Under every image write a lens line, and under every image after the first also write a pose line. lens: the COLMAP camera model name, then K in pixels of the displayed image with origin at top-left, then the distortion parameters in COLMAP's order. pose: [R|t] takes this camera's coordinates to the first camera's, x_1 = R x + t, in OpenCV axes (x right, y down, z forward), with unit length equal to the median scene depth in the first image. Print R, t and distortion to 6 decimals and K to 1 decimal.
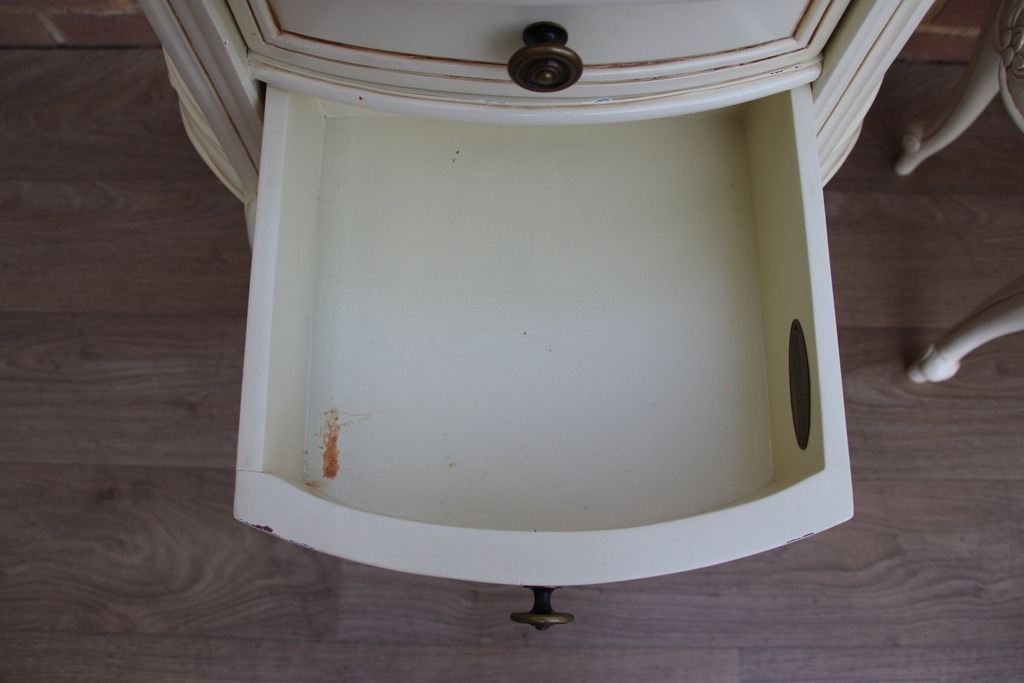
lens RADIAL K [[841.4, 0, 526.9], [0, 841.4, 378.6], [0, 0, 1]] dist [-0.111229, 0.060748]
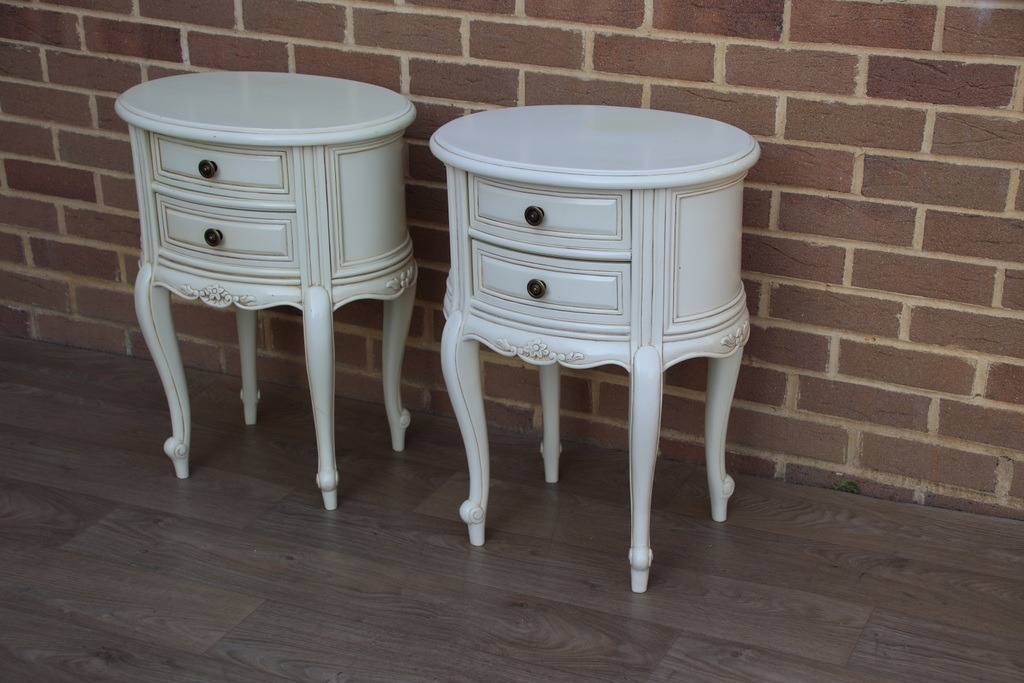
lens RADIAL K [[1672.4, 0, 503.9], [0, 1672.4, 364.6], [0, 0, 1]] dist [0.338798, 0.000000]
pose [[0.903670, 0.140715, -0.404450, 1.812387], [-0.402894, 0.599419, -0.691646, 2.006425], [0.145110, 0.787970, 0.598370, -1.134344]]
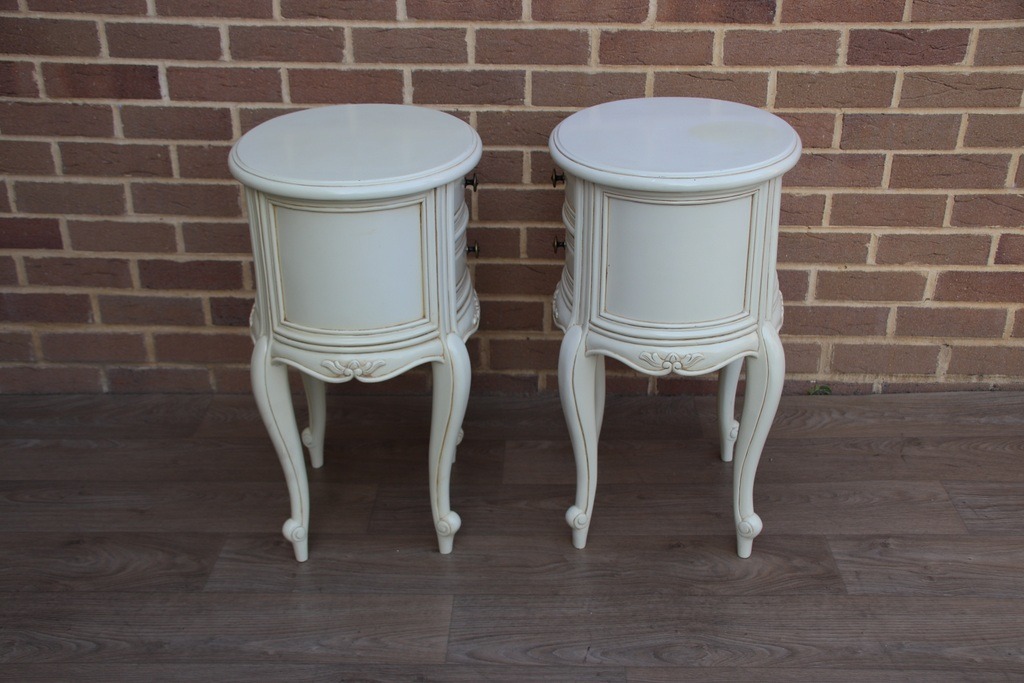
lens RADIAL K [[1170.1, 0, 514.5], [0, 1170.1, 360.2], [0, 0, 1]] dist [0.095834, 0.000000]
pose [[0.999508, -0.013609, -0.028244, 0.428553], [-0.012471, 0.653937, -0.756446, 1.683002], [0.028764, 0.756427, 0.653446, -0.784918]]
